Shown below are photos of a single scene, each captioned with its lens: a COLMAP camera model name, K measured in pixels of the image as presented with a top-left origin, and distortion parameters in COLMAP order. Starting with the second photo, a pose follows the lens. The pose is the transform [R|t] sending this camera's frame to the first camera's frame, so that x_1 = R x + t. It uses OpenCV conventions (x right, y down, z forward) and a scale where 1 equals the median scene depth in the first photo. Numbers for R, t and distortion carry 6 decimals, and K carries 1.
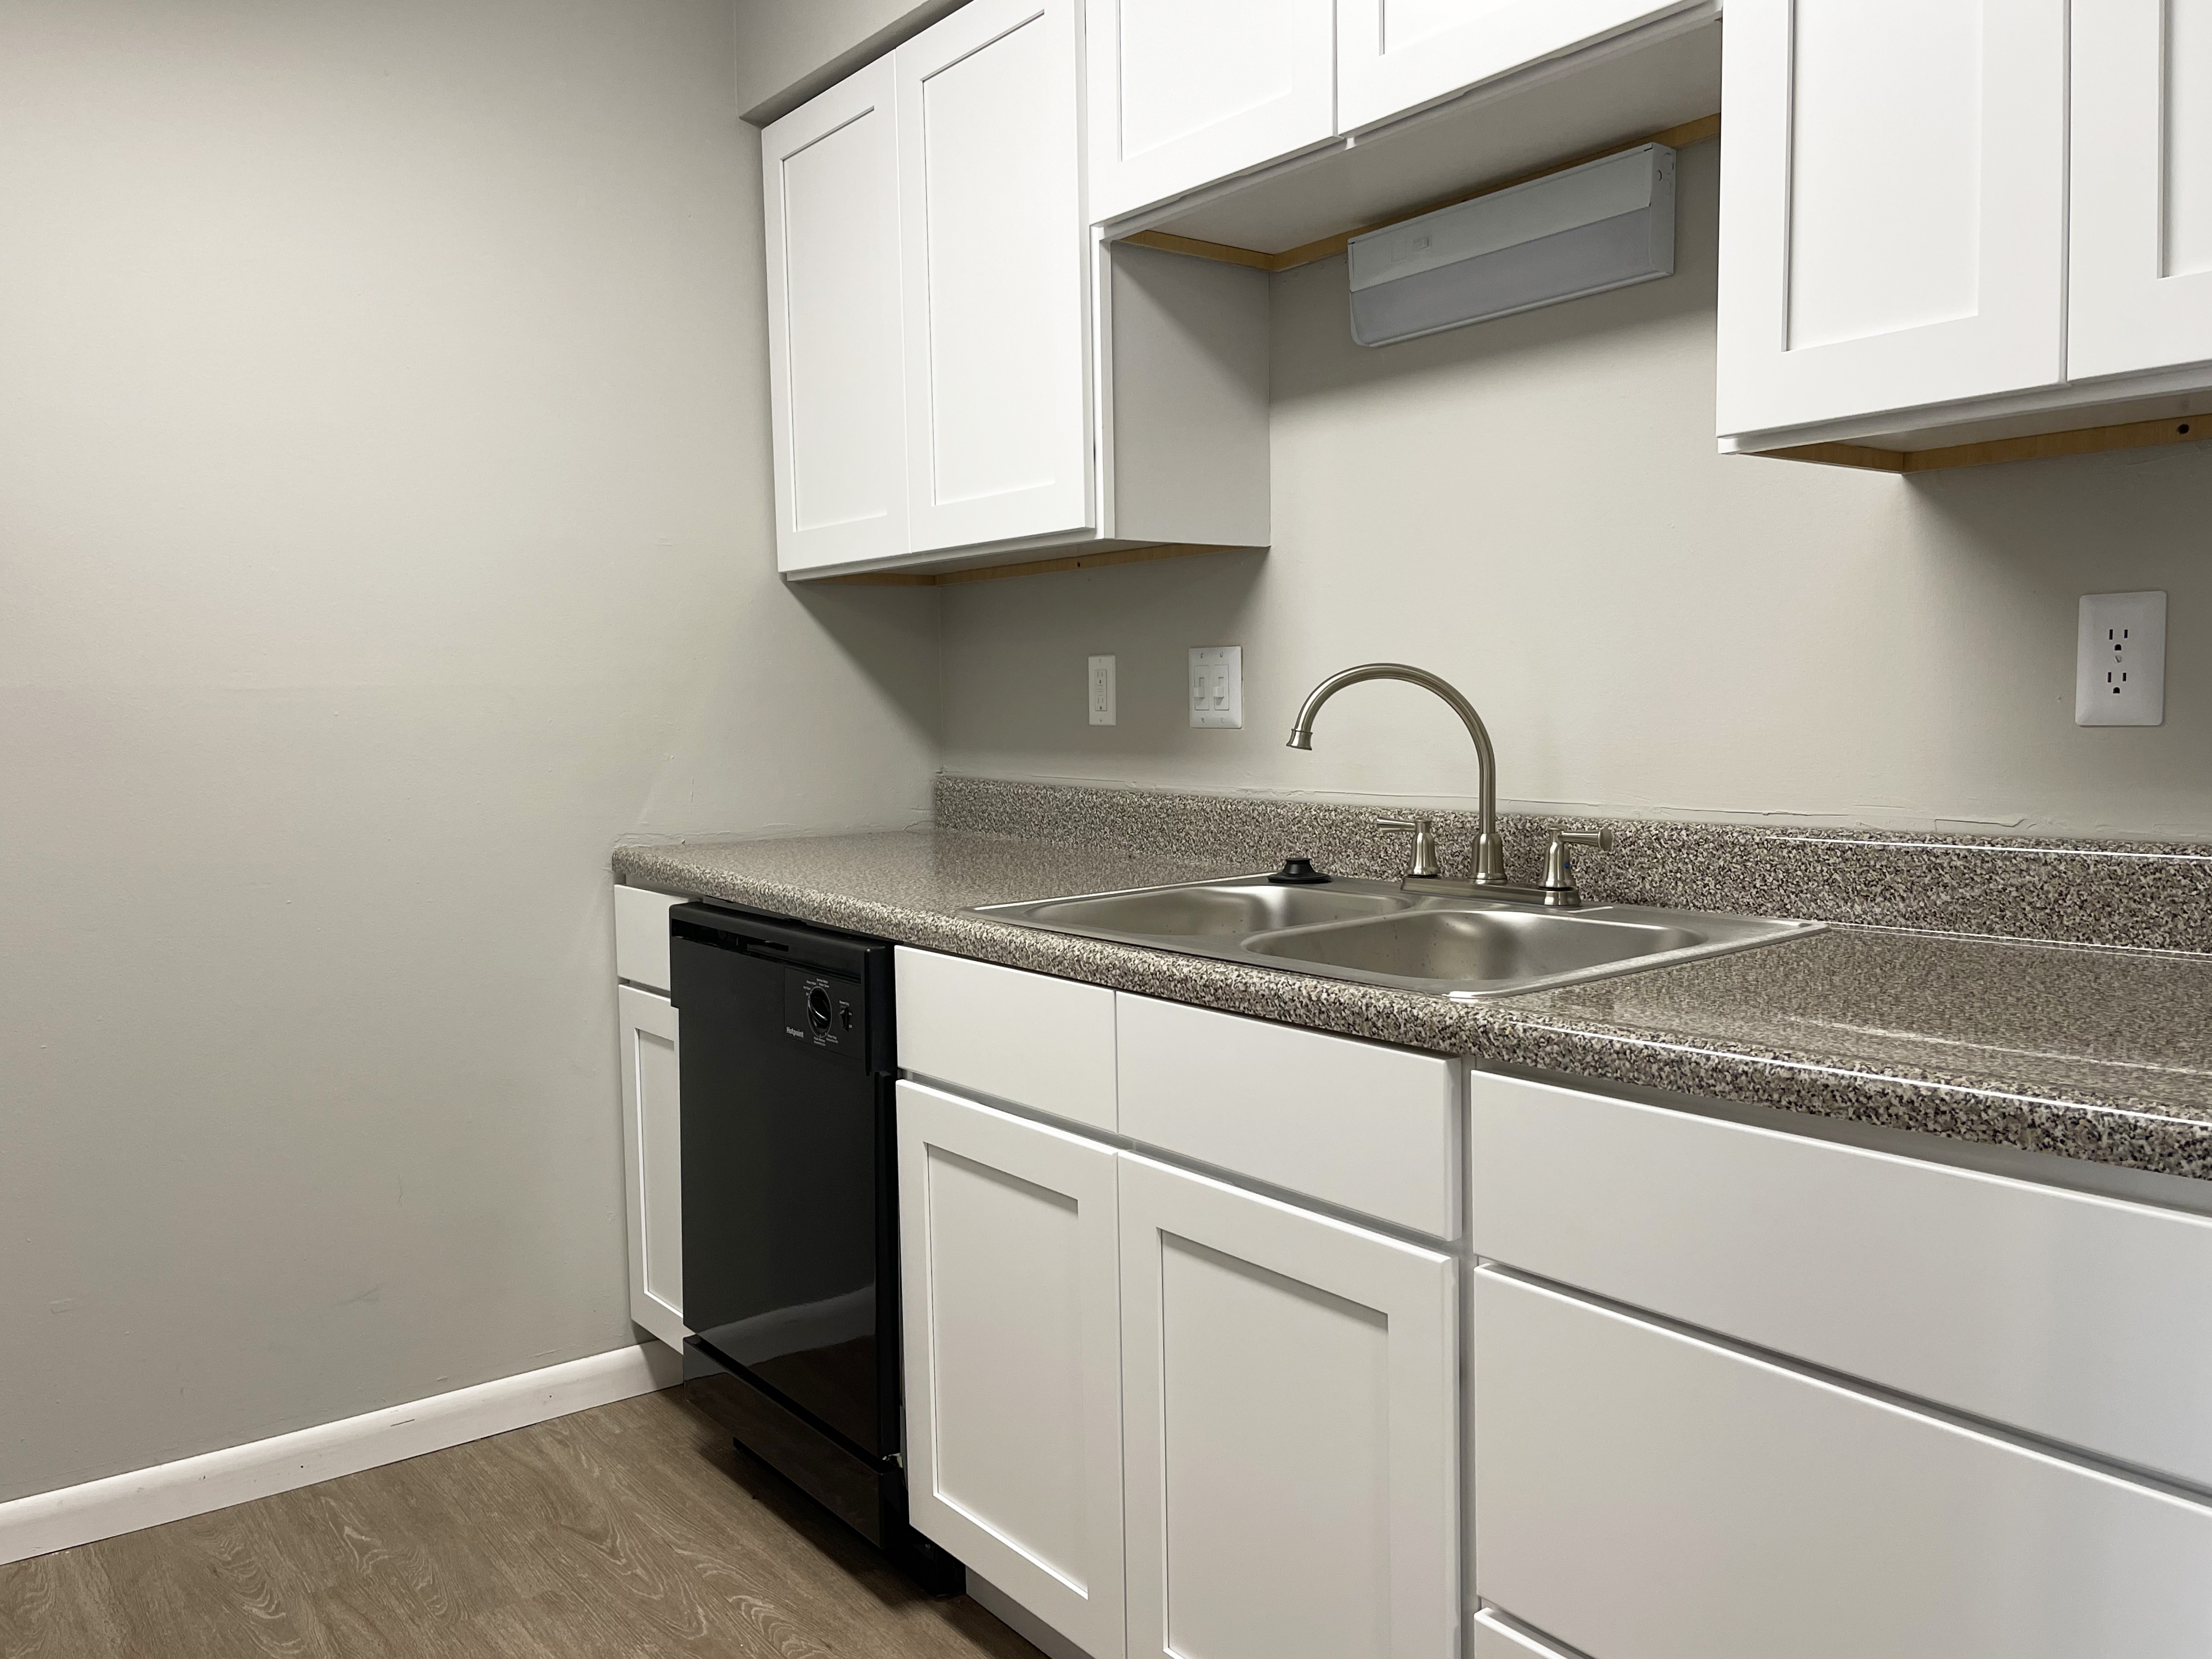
lens RADIAL K [[1687.6, 0, 1106.0], [0, 1687.6, 829.5], [0, 0, 1]] dist [0.072057, -0.090412]
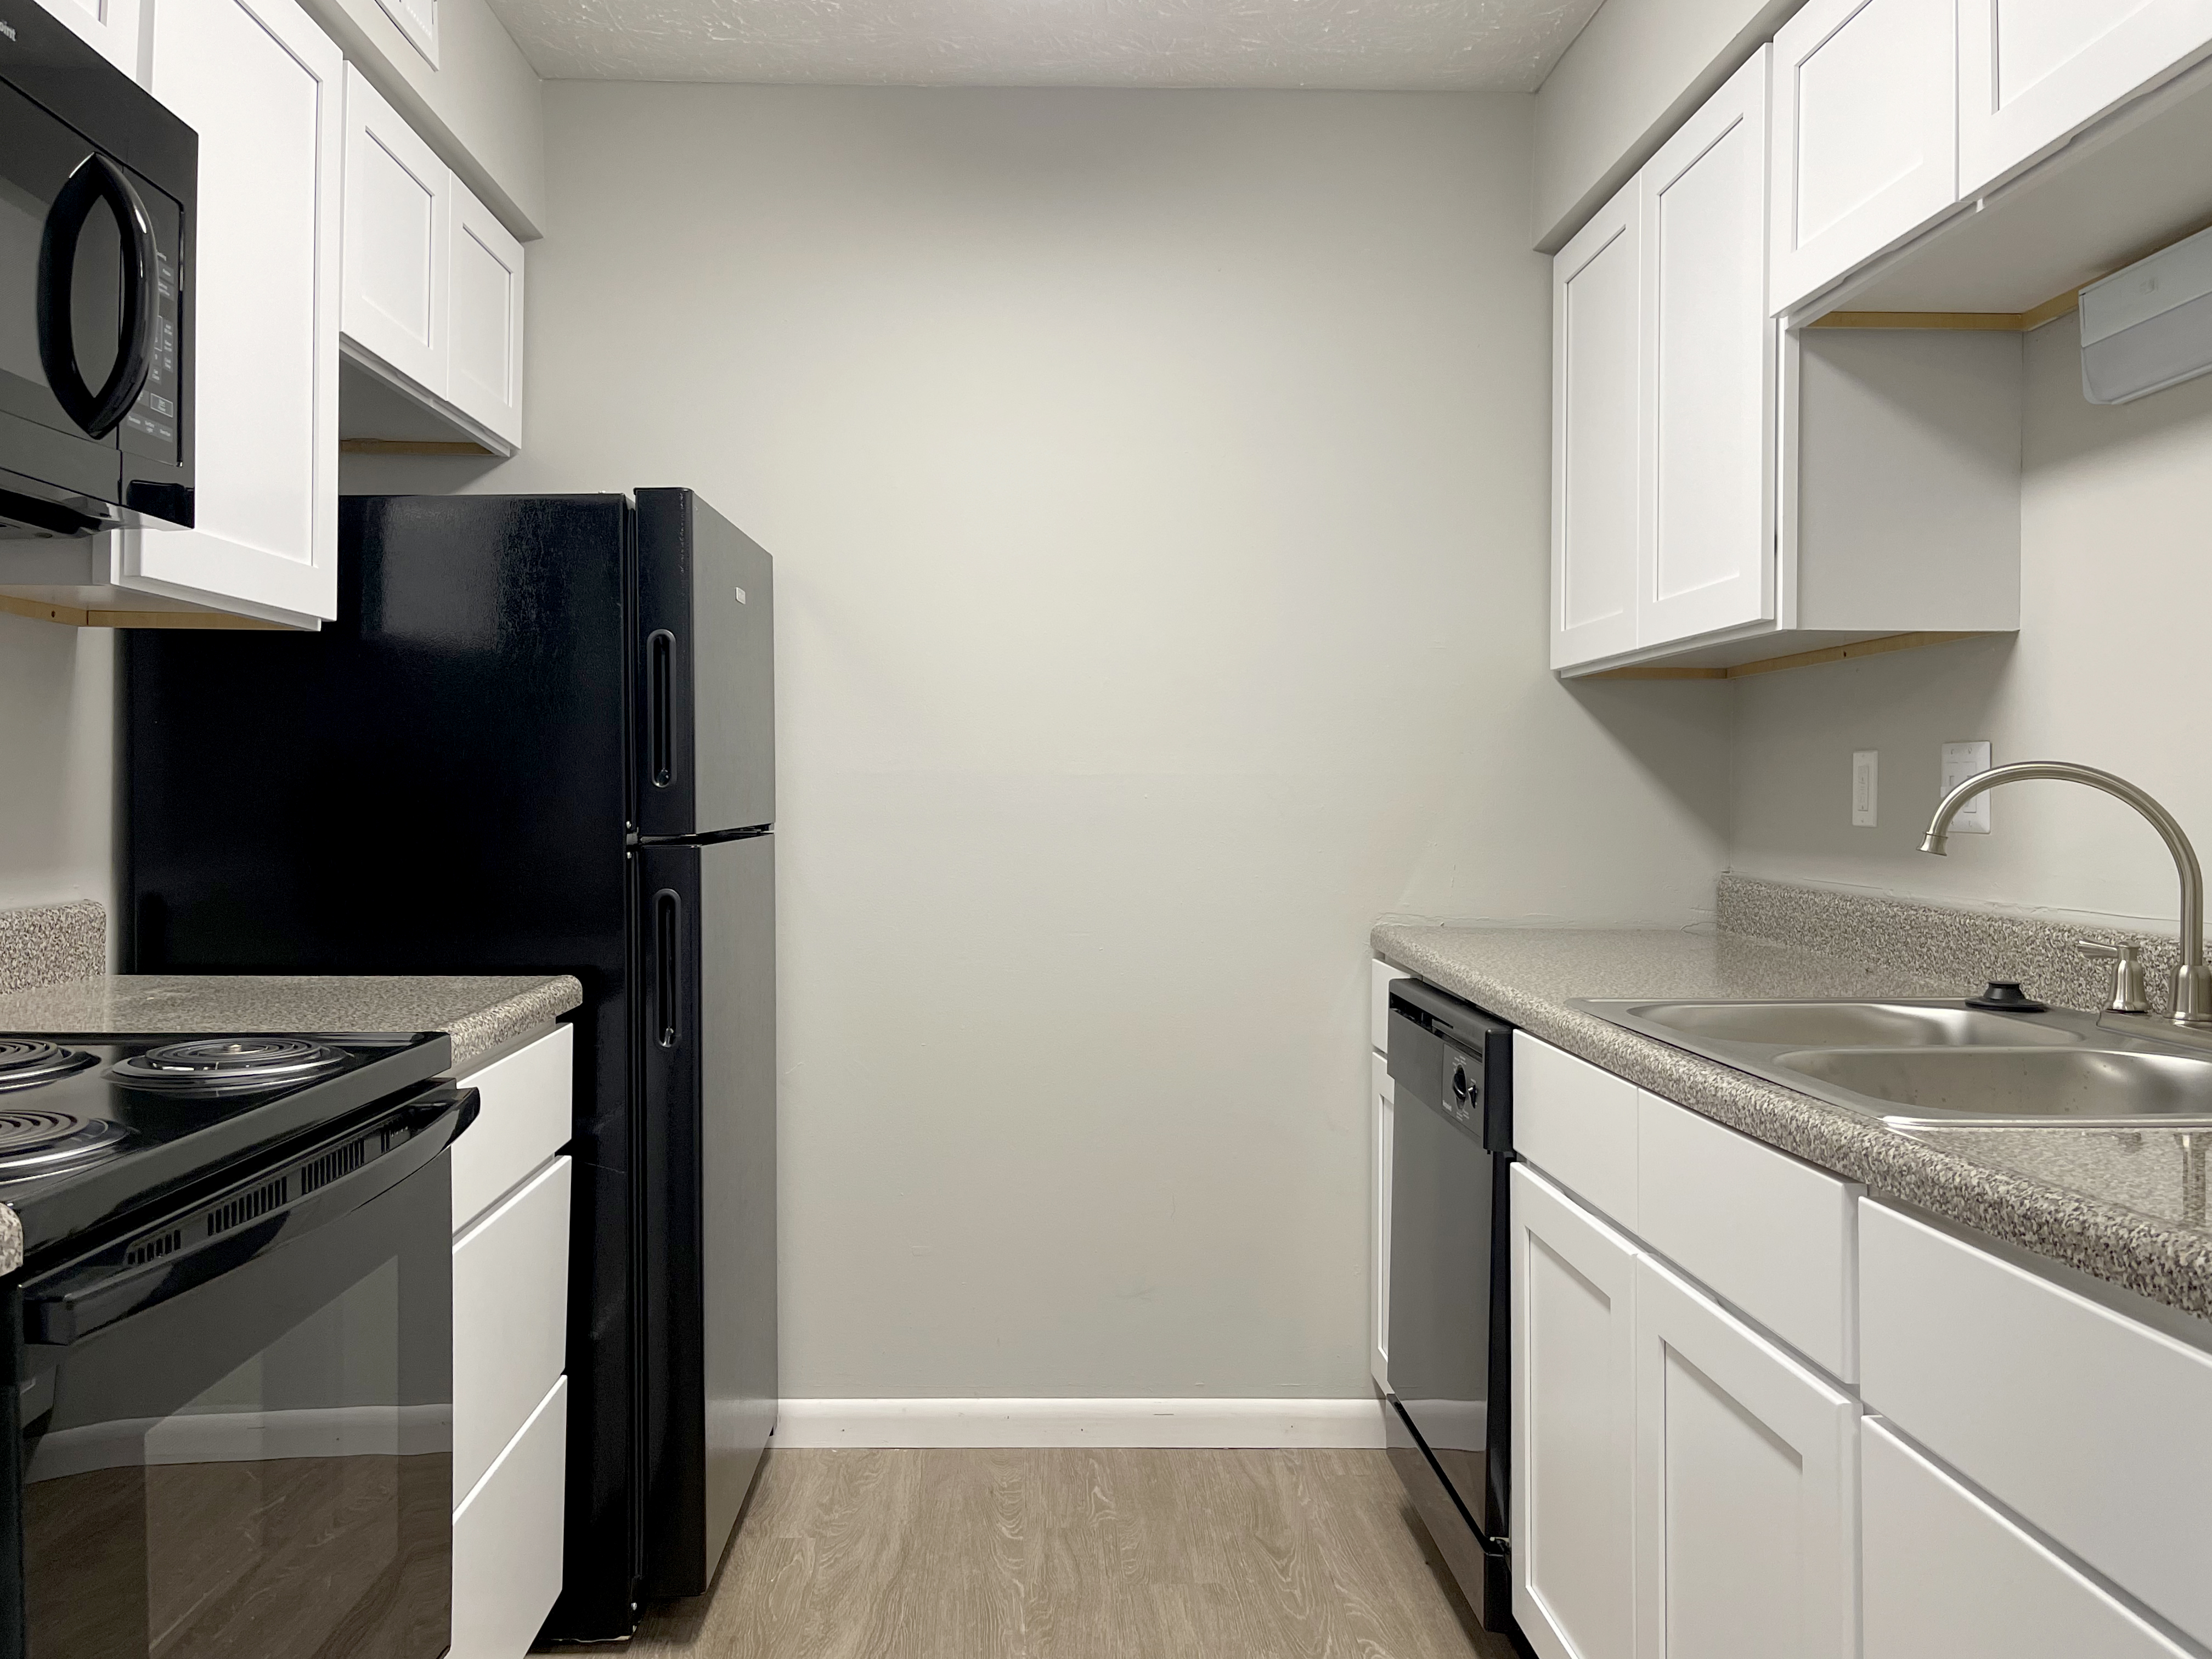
lens RADIAL K [[1769.2, 0, 1100.2], [0, 1769.2, 774.2], [0, 0, 1]] dist [0.040453, -0.001253]
pose [[0.811984, 0.013676, -0.583519, 0.280264], [-0.065273, 0.995582, -0.067494, 0.003080], [0.580018, 0.092892, 0.809290, -0.034724]]
